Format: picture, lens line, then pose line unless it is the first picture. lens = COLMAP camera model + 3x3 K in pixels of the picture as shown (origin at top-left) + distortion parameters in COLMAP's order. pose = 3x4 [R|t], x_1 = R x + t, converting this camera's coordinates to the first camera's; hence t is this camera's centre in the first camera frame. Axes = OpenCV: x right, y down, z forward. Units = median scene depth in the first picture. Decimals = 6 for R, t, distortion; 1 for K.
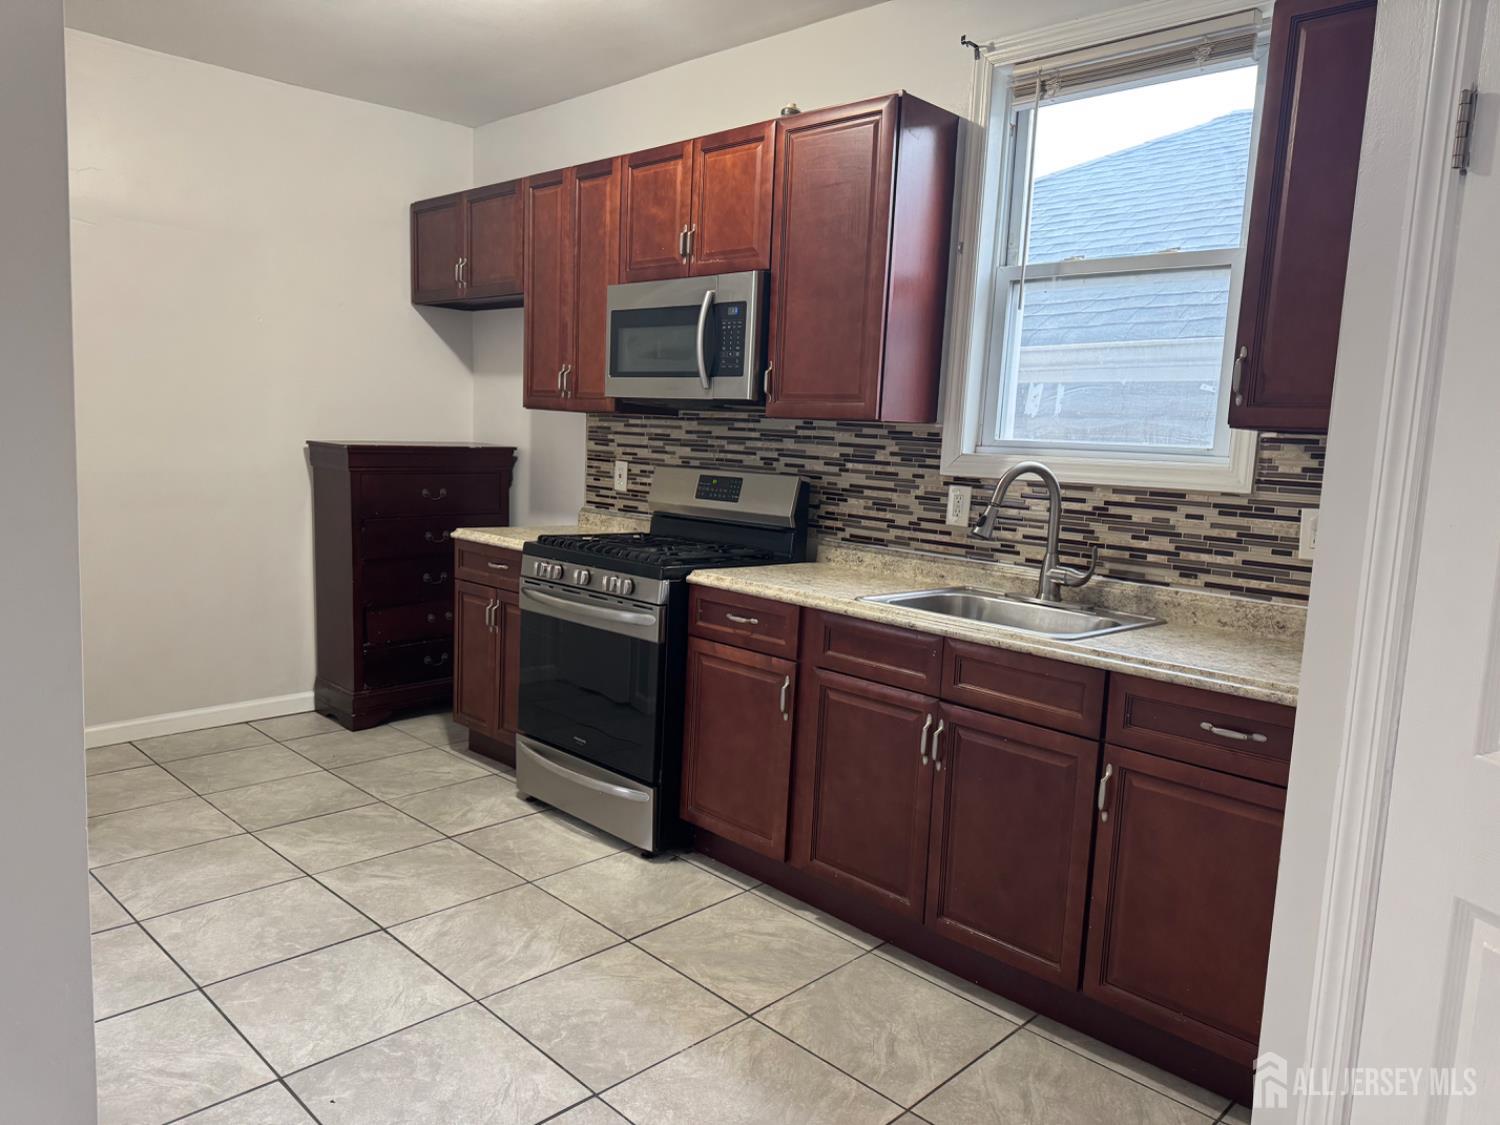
lens RADIAL K [[1061.5, 0, 750.0], [0, 1061.5, 562.5], [0, 0, 1]] dist [0.009909, -0.005619]
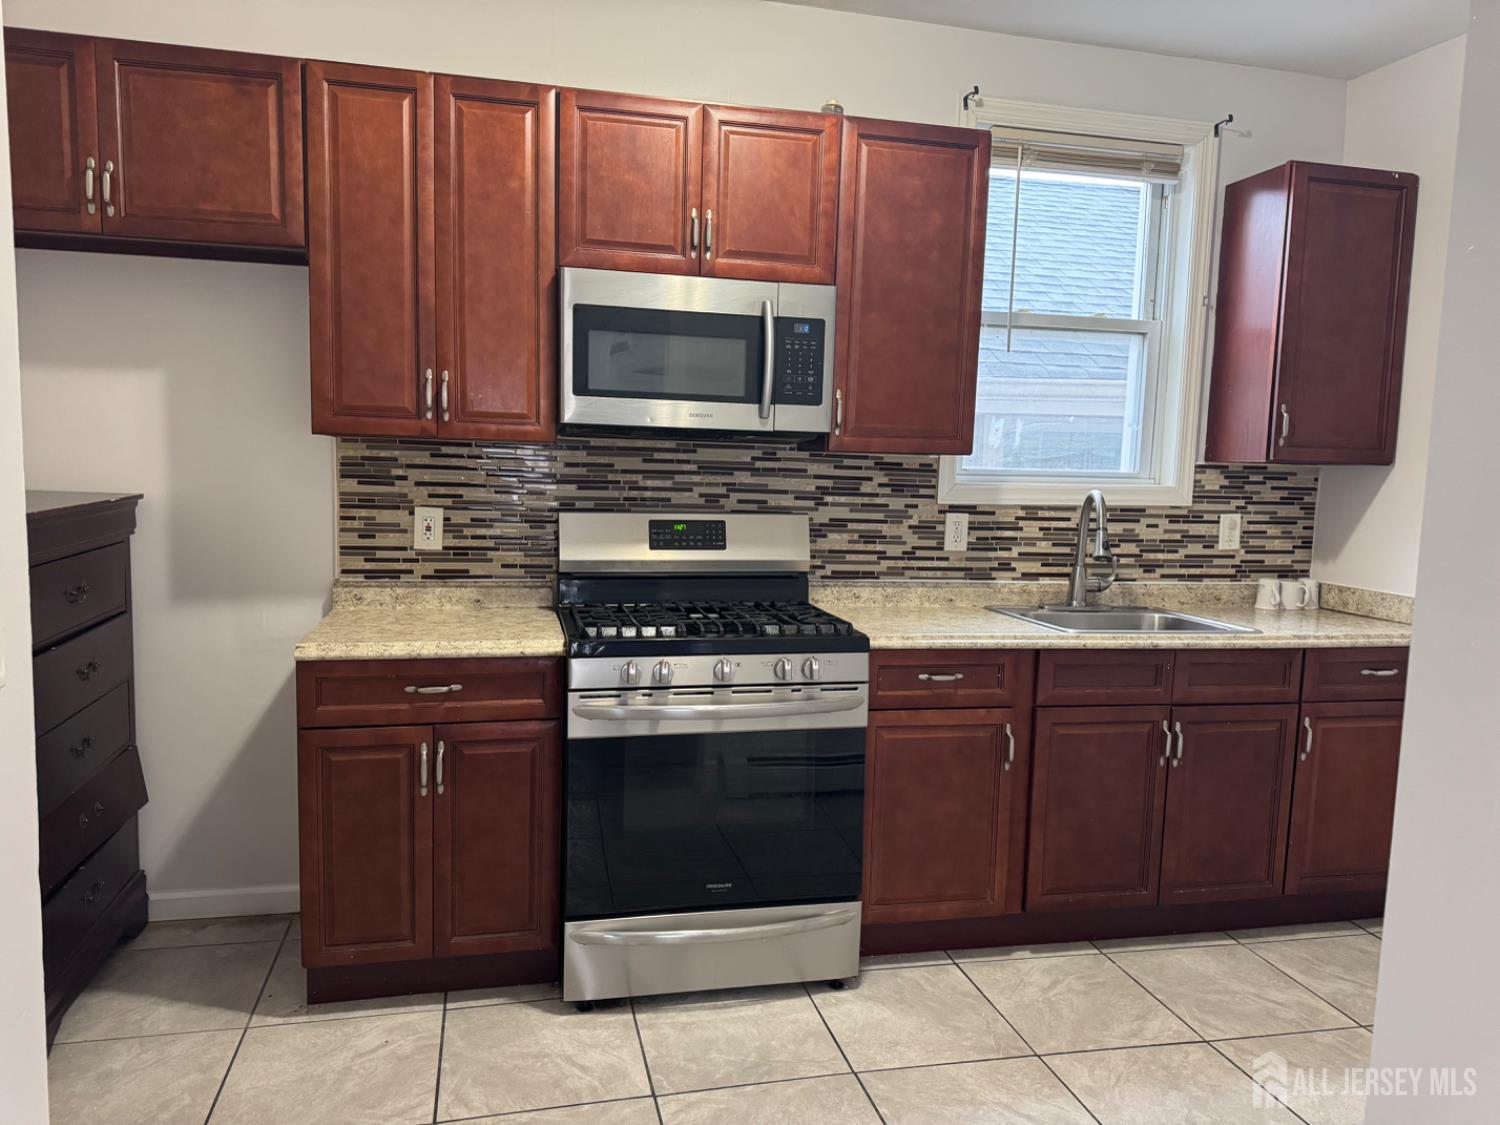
lens RADIAL K [[1061.5, 0, 750.0], [0, 1061.5, 562.5], [0, 0, 1]] dist [0.009909, -0.005619]
pose [[0.534778, -0.112692, 0.837444, -0.779220], [0.098955, 0.992600, 0.070379, -0.114516], [-0.839178, 0.045232, 0.541972, 0.582353]]
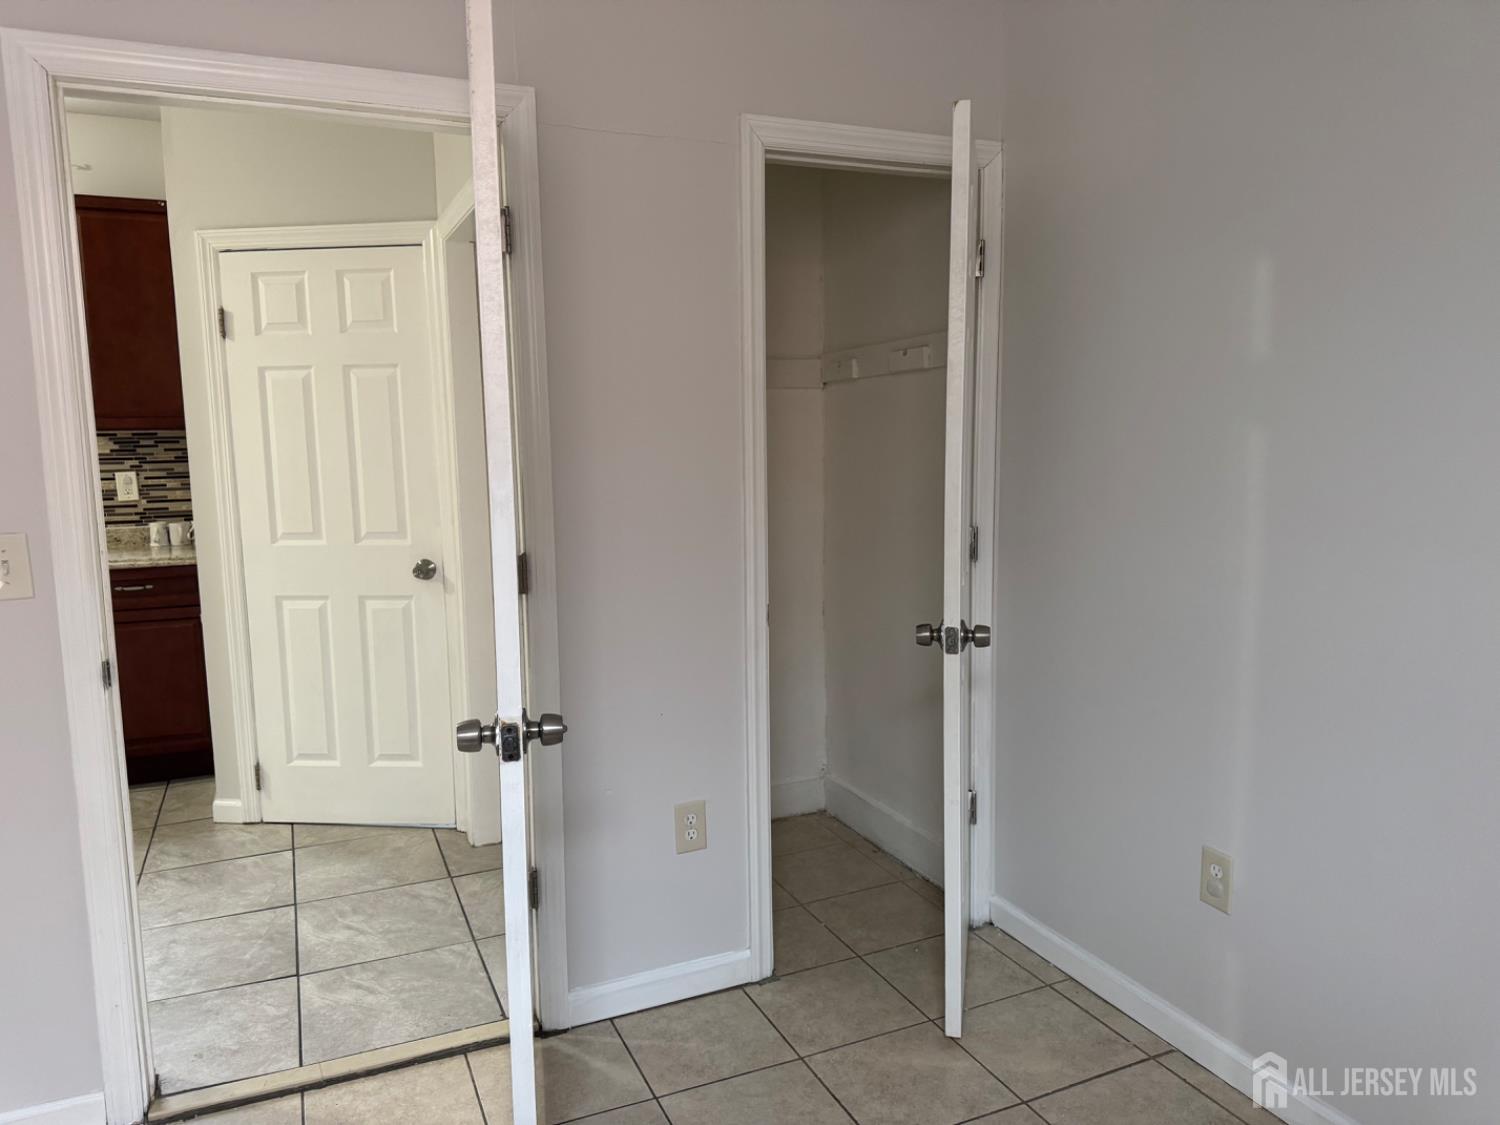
lens RADIAL K [[1061.5, 0, 750.0], [0, 1061.5, 562.5], [0, 0, 1]] dist [0.009909, -0.005619]
pose [[0.367660, -0.164967, 0.915211, -0.571149], [0.144033, 0.982366, 0.119211, 0.028662], [-0.918739, 0.087992, 0.384937, -0.497059]]
